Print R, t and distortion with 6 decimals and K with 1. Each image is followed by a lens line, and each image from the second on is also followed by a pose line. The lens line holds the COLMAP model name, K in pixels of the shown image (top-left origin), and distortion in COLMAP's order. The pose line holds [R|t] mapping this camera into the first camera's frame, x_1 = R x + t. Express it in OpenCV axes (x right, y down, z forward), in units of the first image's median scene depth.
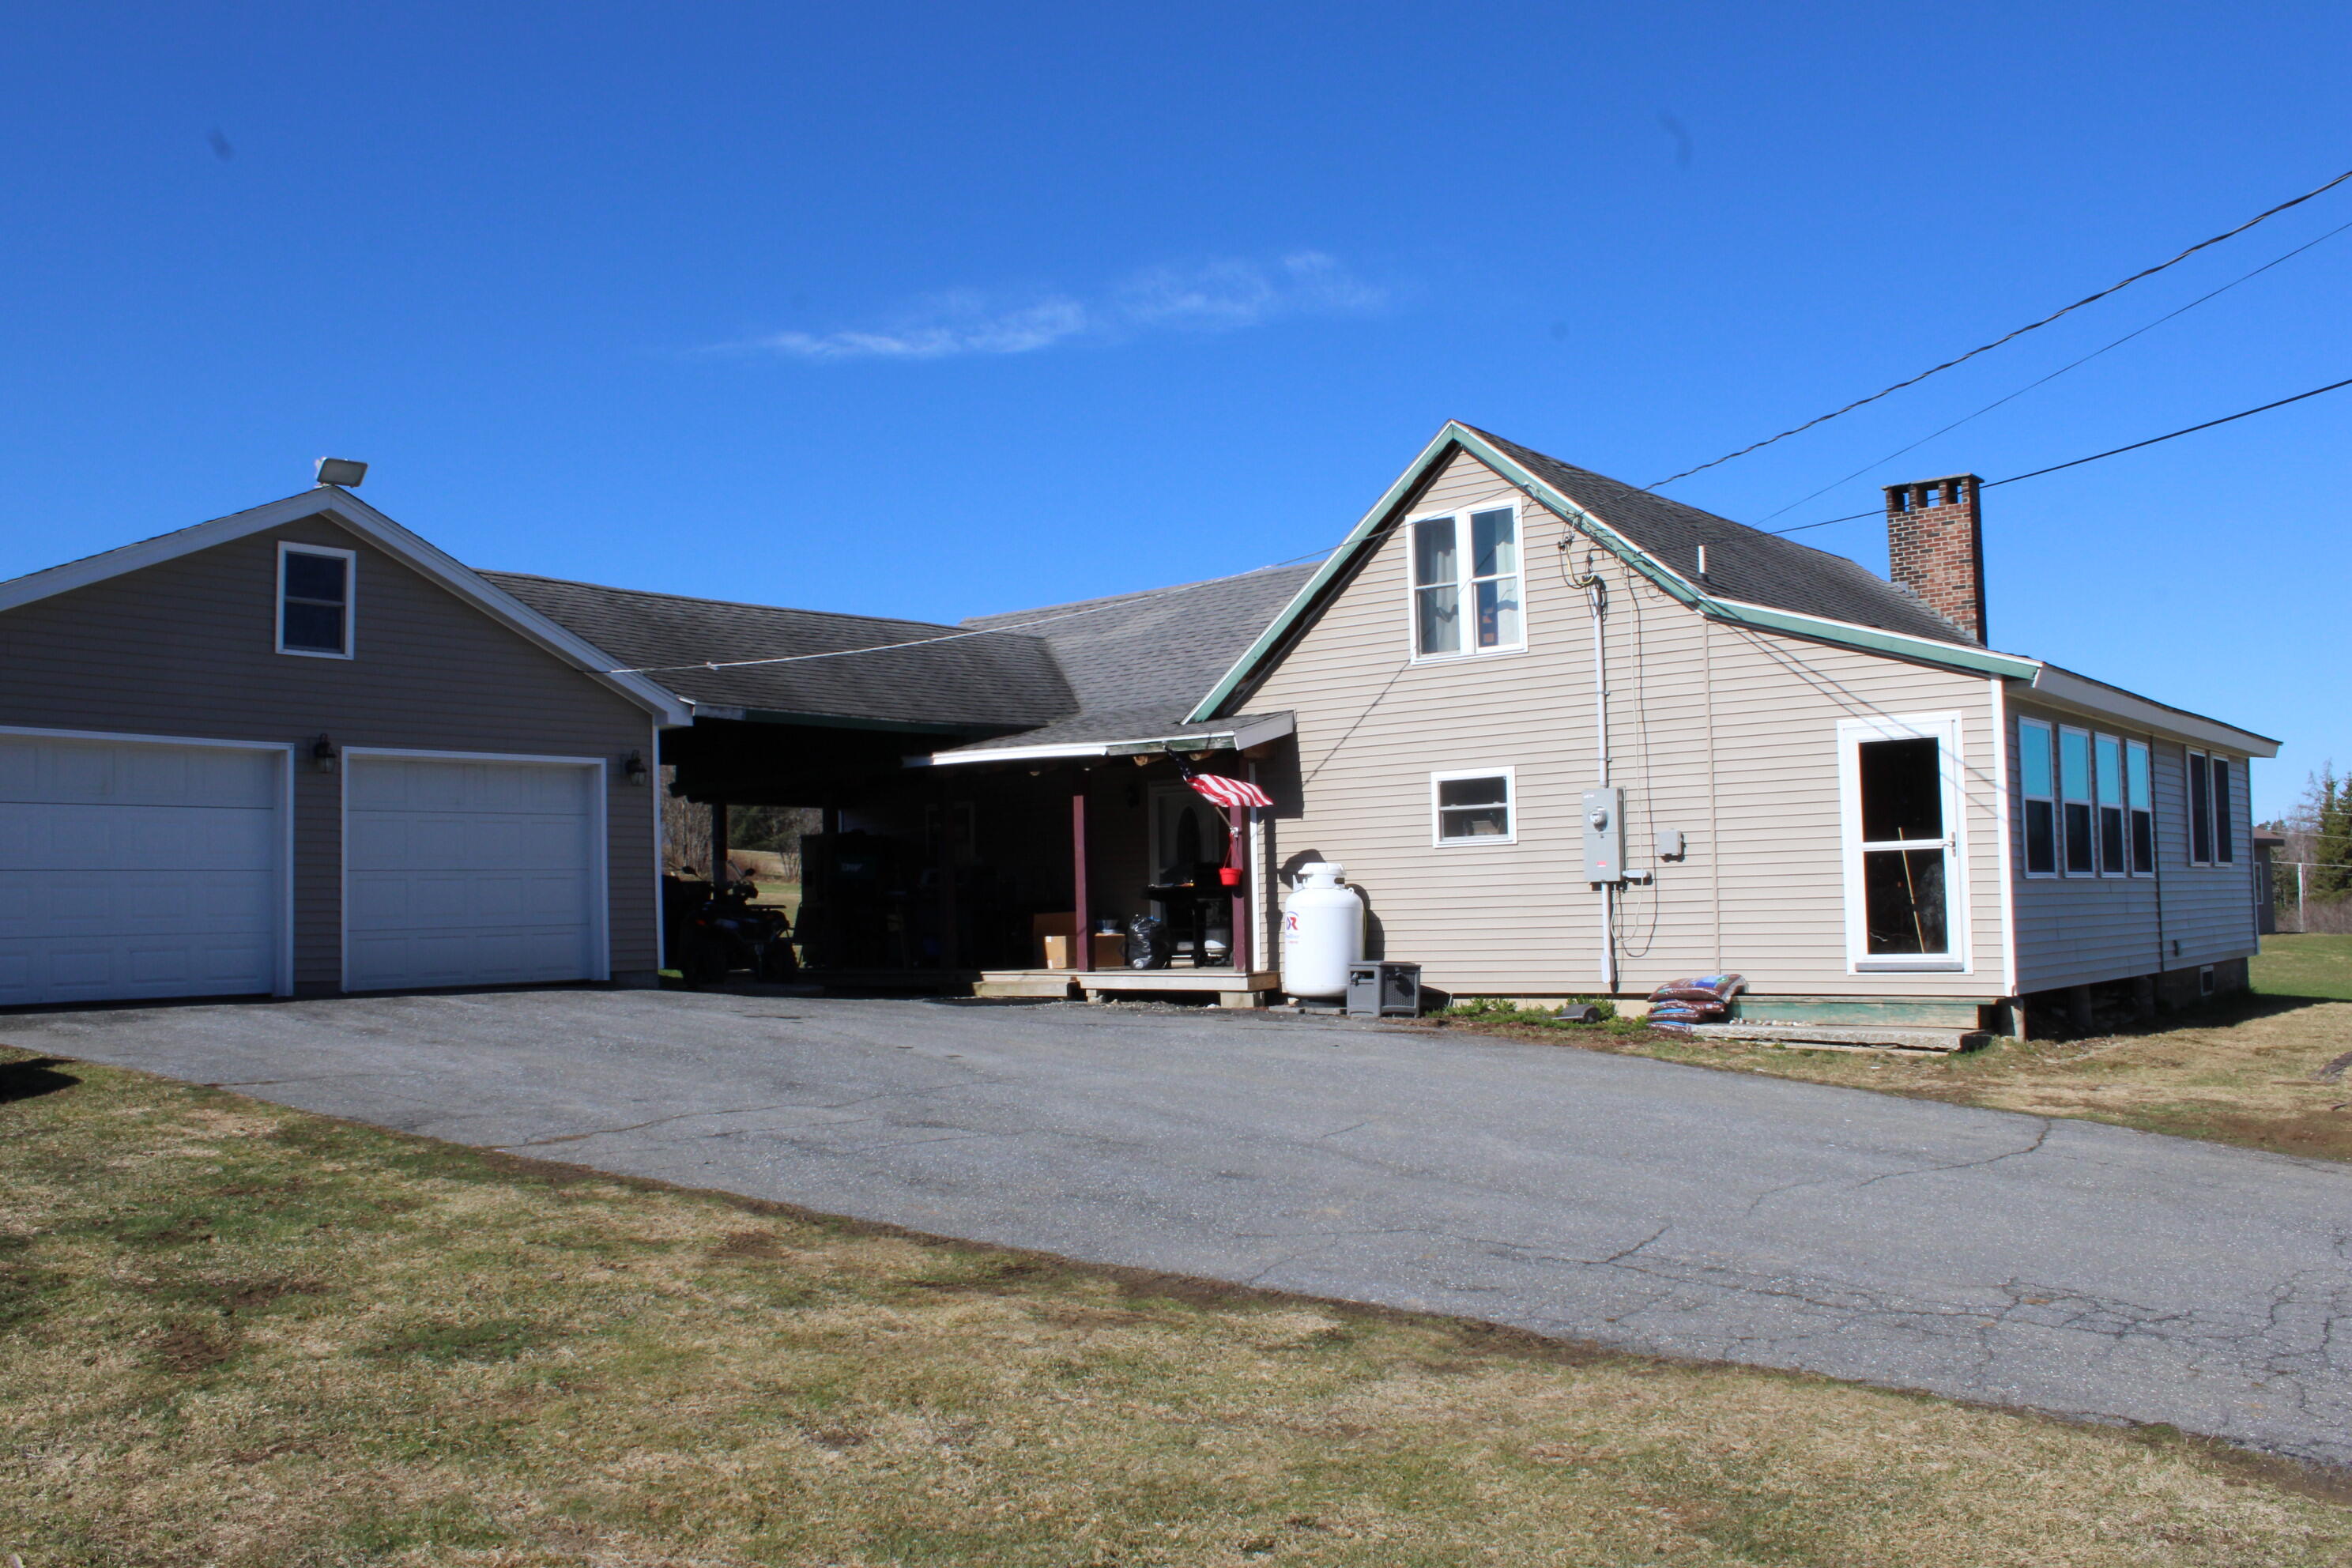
lens RADIAL K [[2020.6, 0, 1176.0], [0, 2020.6, 784.0], [0, 0, 1]] dist [-0.163033, 0.156692]
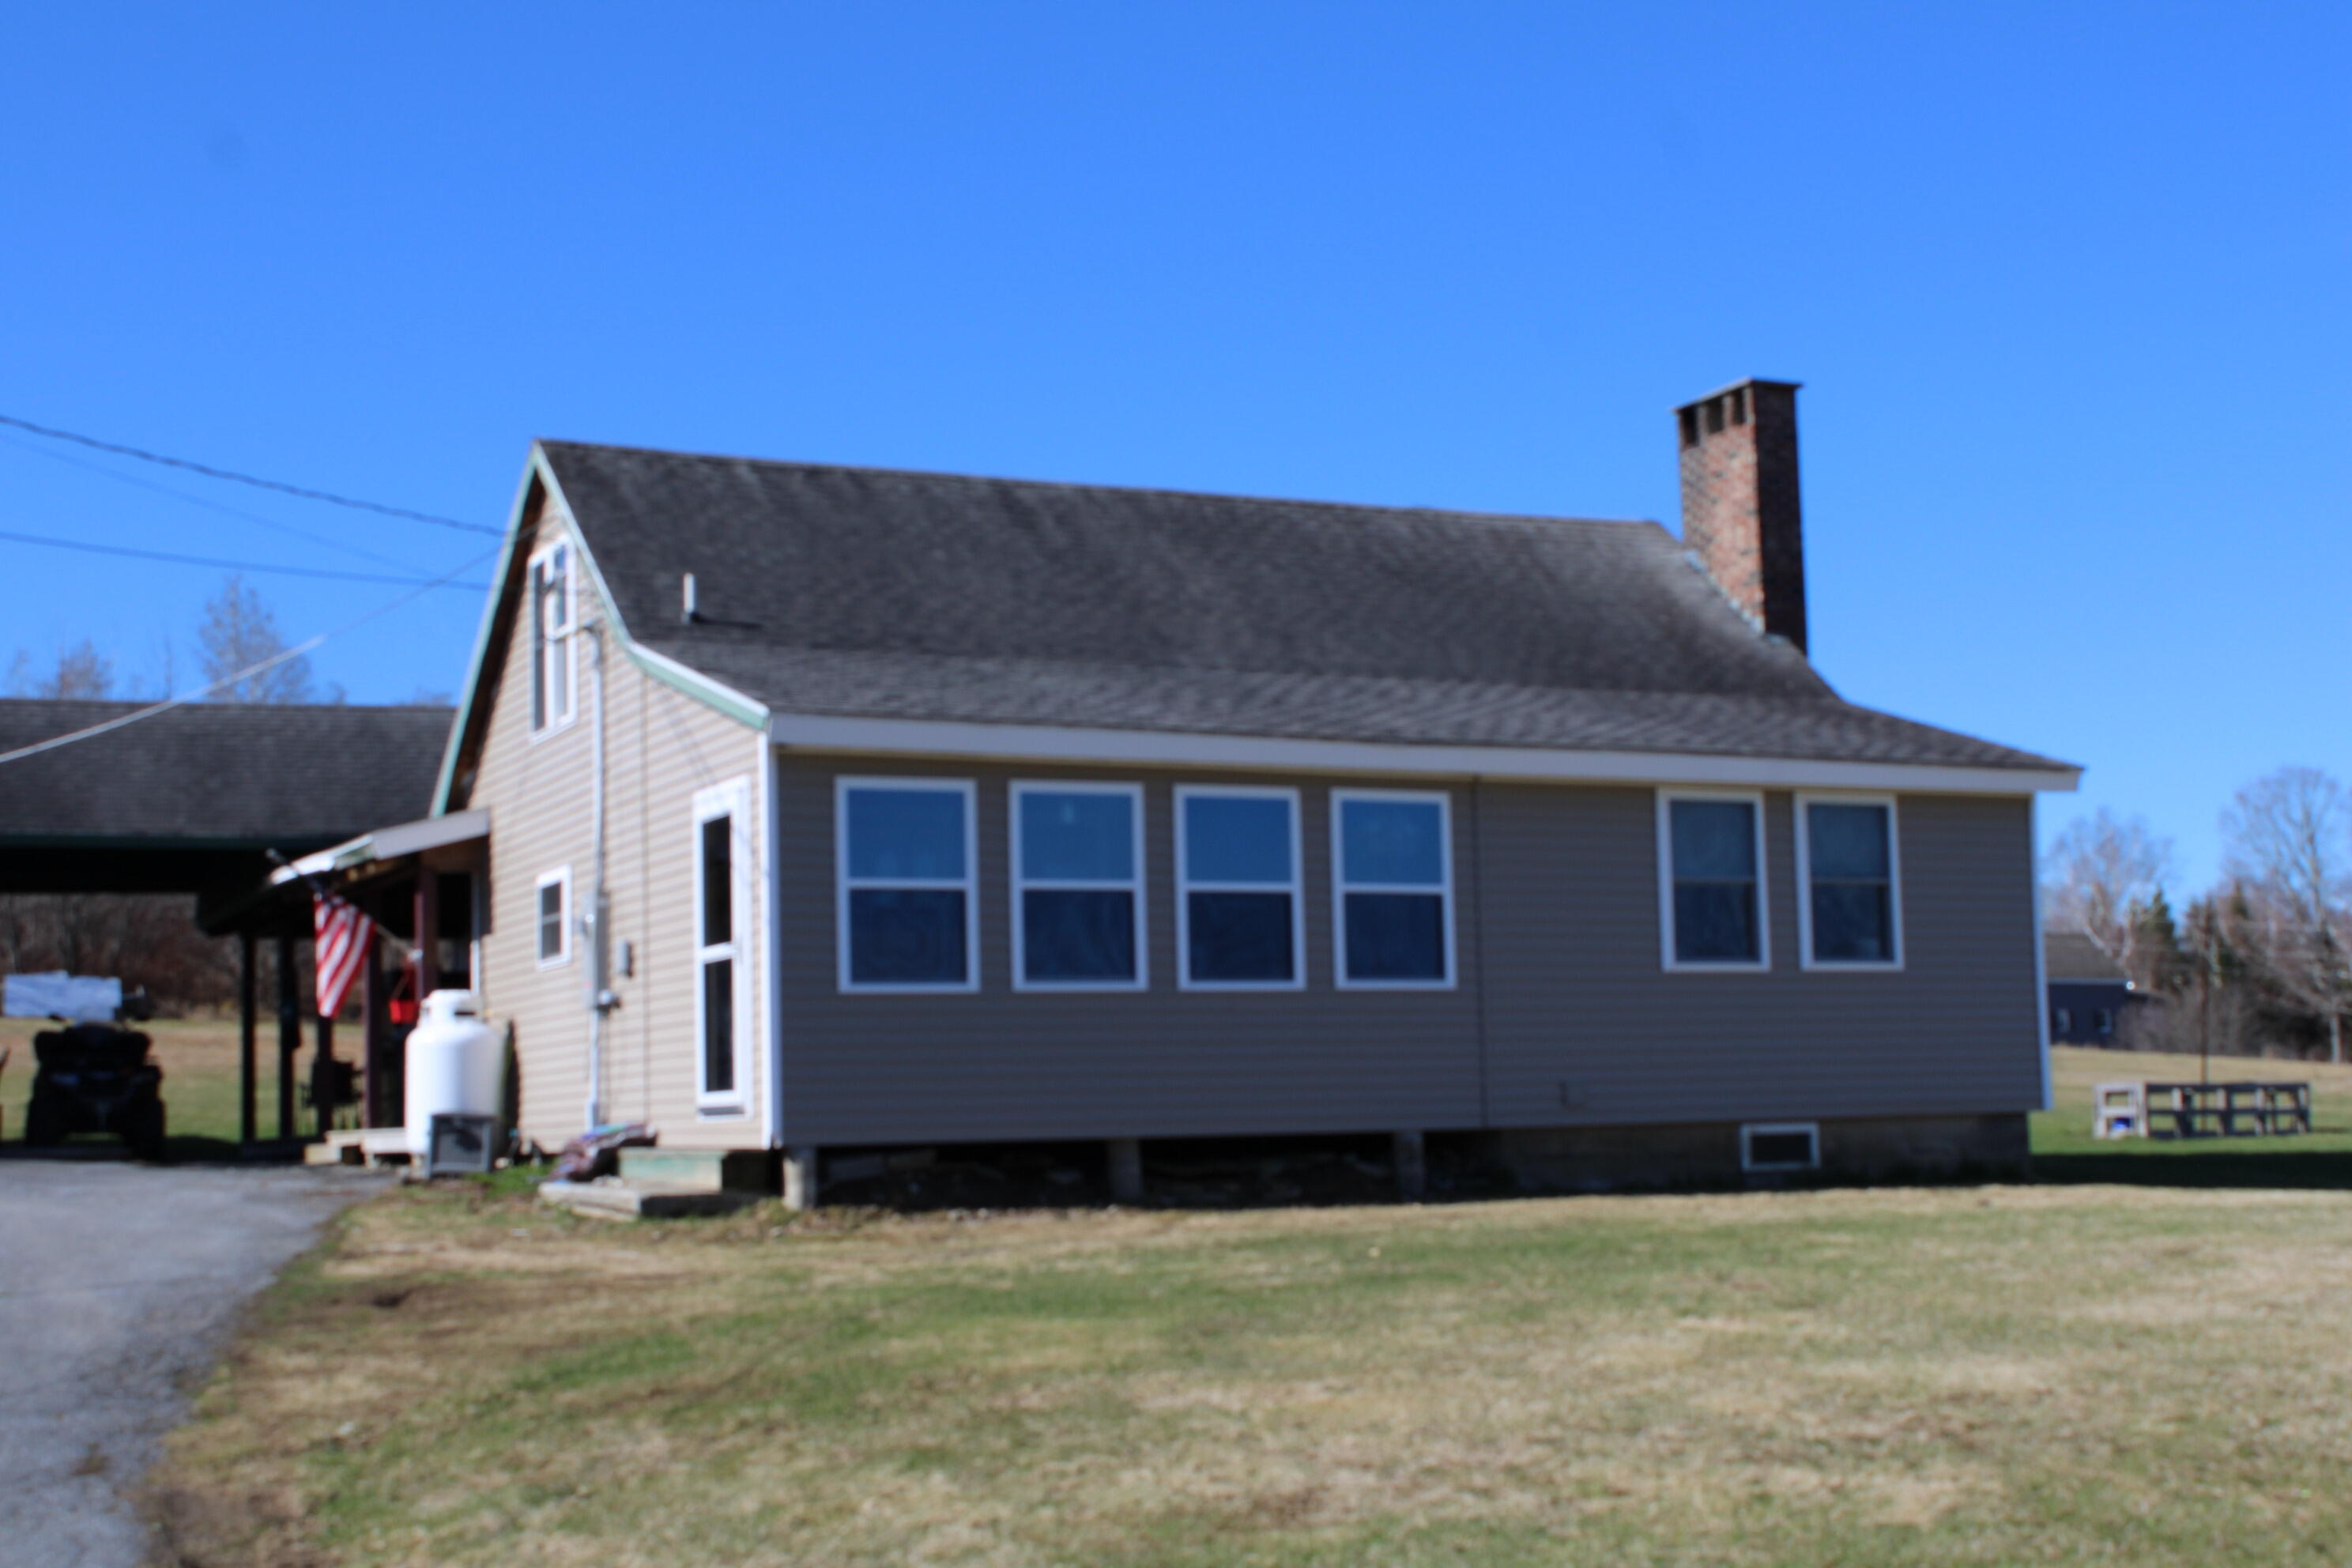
lens RADIAL K [[3145.0, 0, 1176.0], [0, 3145.0, 784.0], [0, 0, 1]] dist [-0.048393, 0.042270]
pose [[0.911161, -0.050471, -0.408948, 0.905192], [0.035427, 0.998391, -0.044285, 0.023052], [0.410525, 0.025863, 0.911483, -0.037104]]
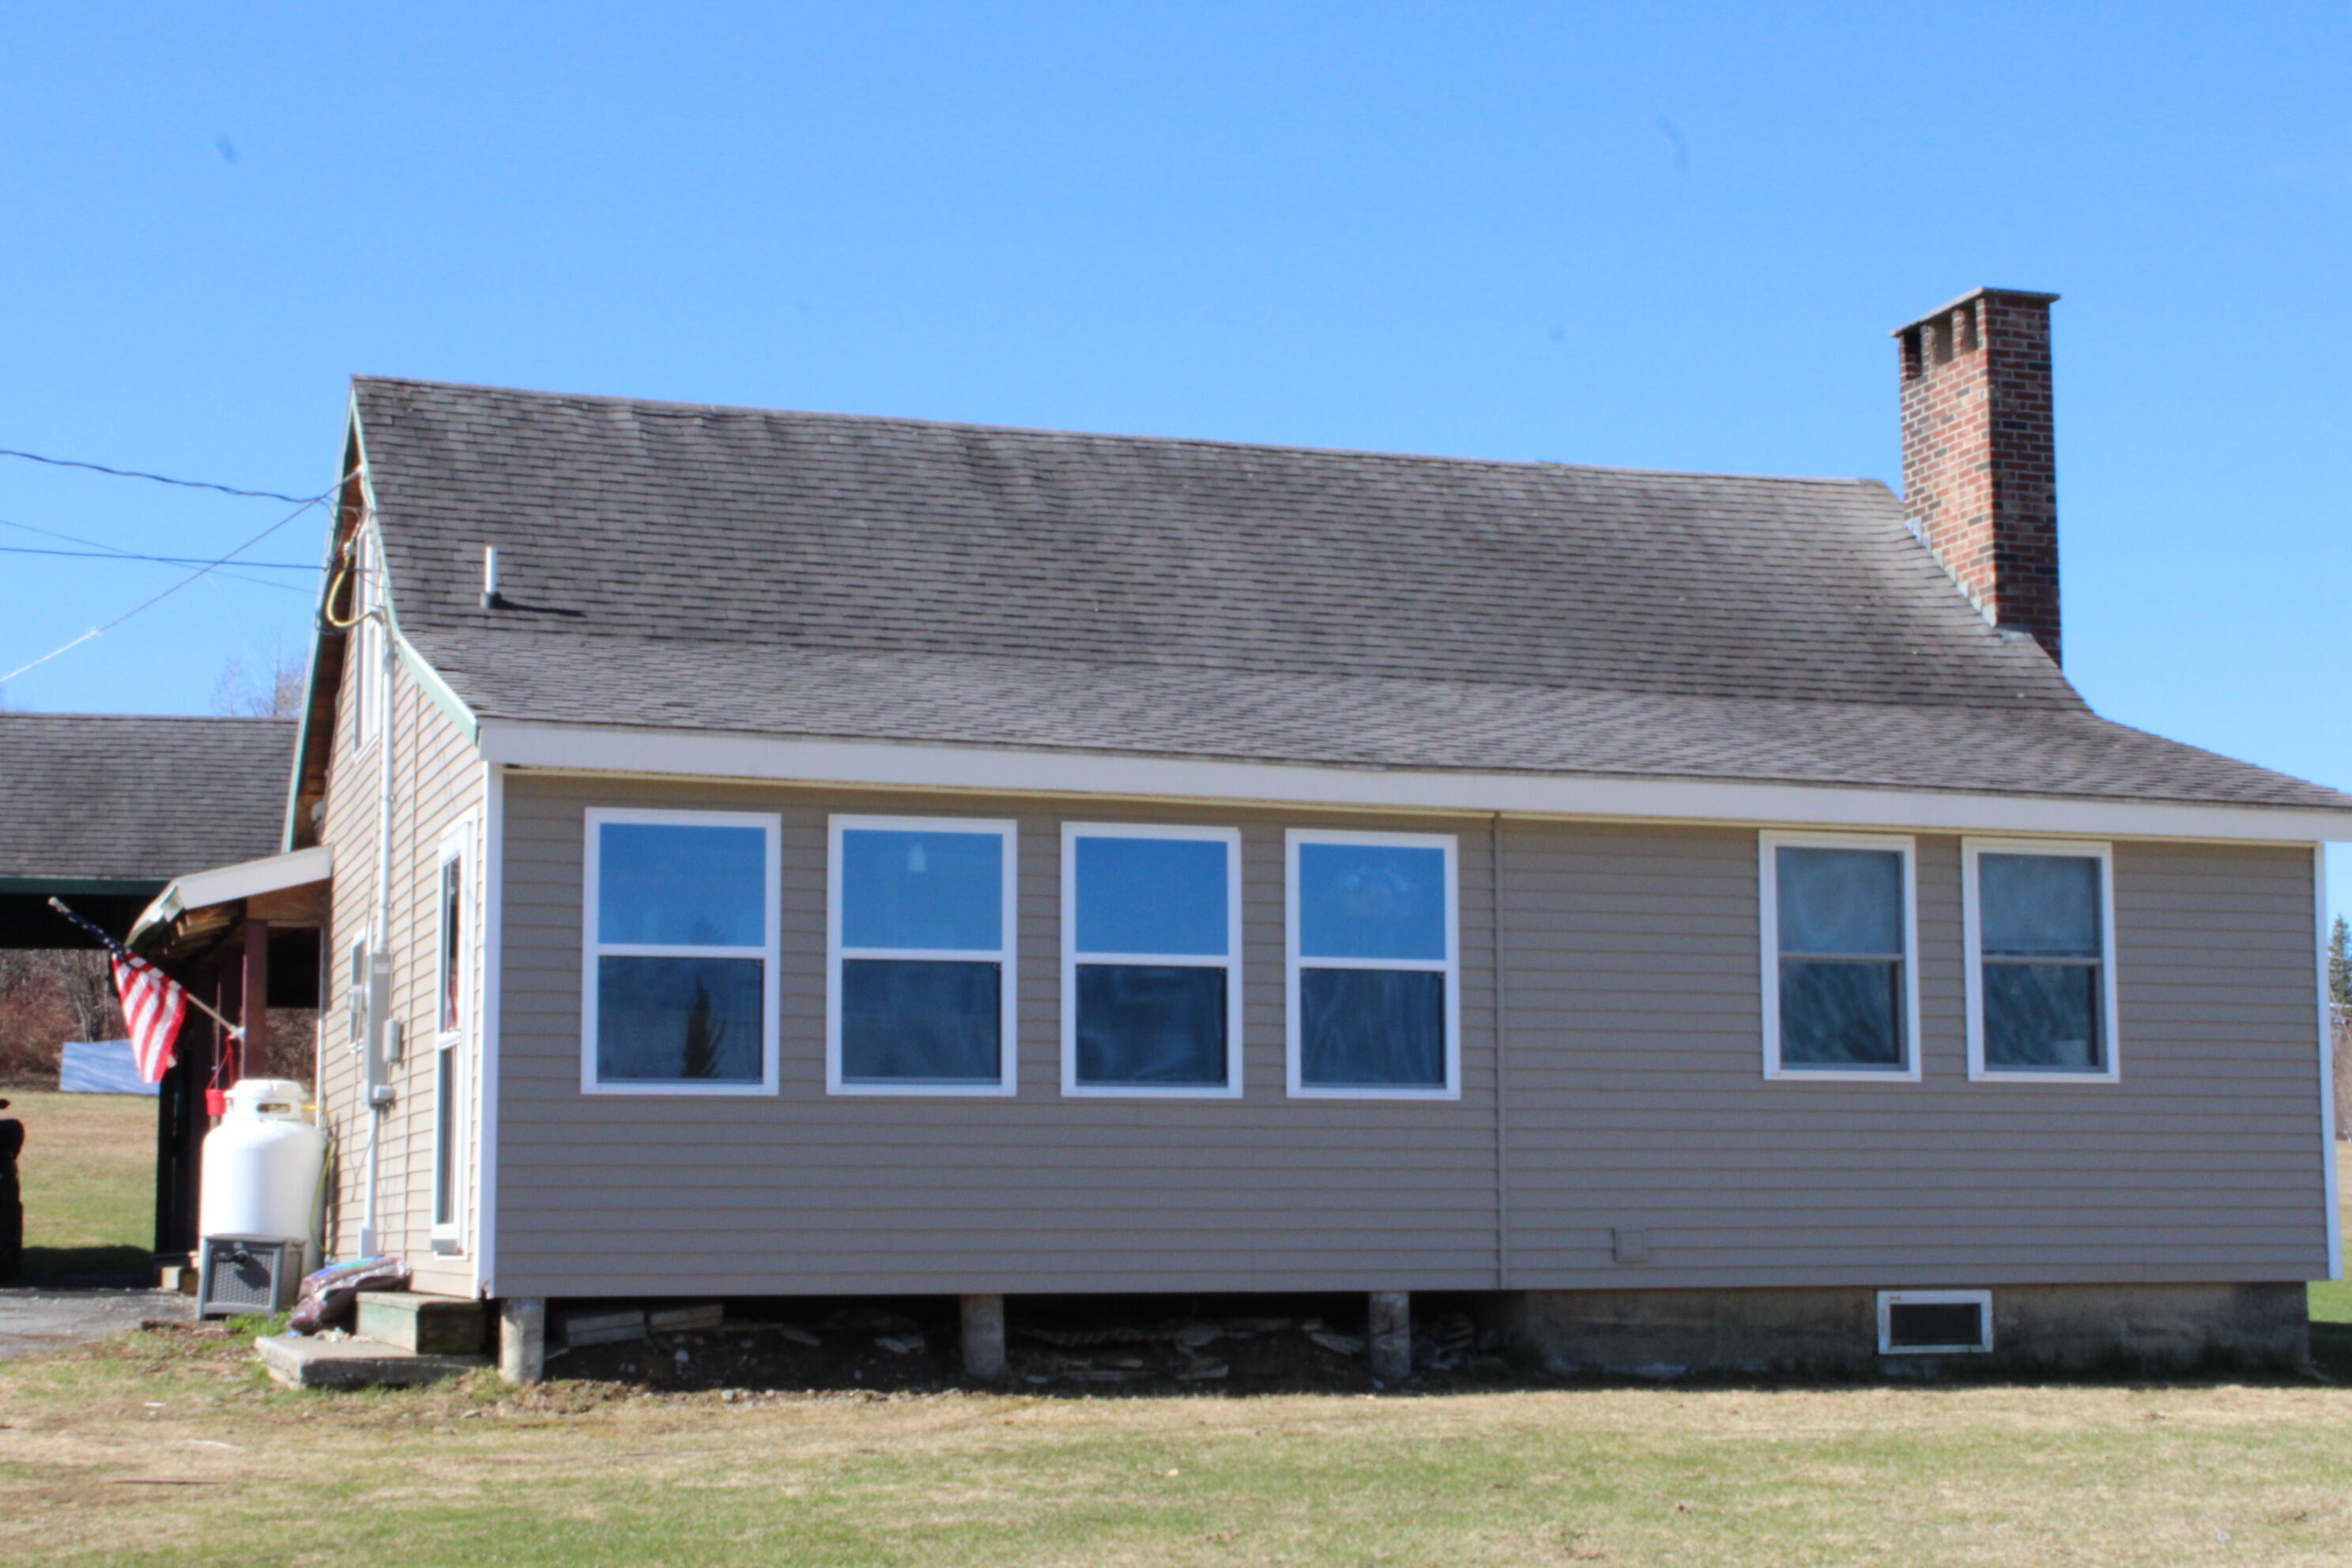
lens RADIAL K [[3687.9, 0, 1176.0], [0, 3687.9, 784.0], [0, 0, 1]] dist [-0.019125, 0.151980]
pose [[0.851525, -0.050143, -0.521911, 0.984427], [0.022372, 0.997985, -0.059381, 0.022709], [0.523836, 0.038889, 0.850931, 0.160831]]
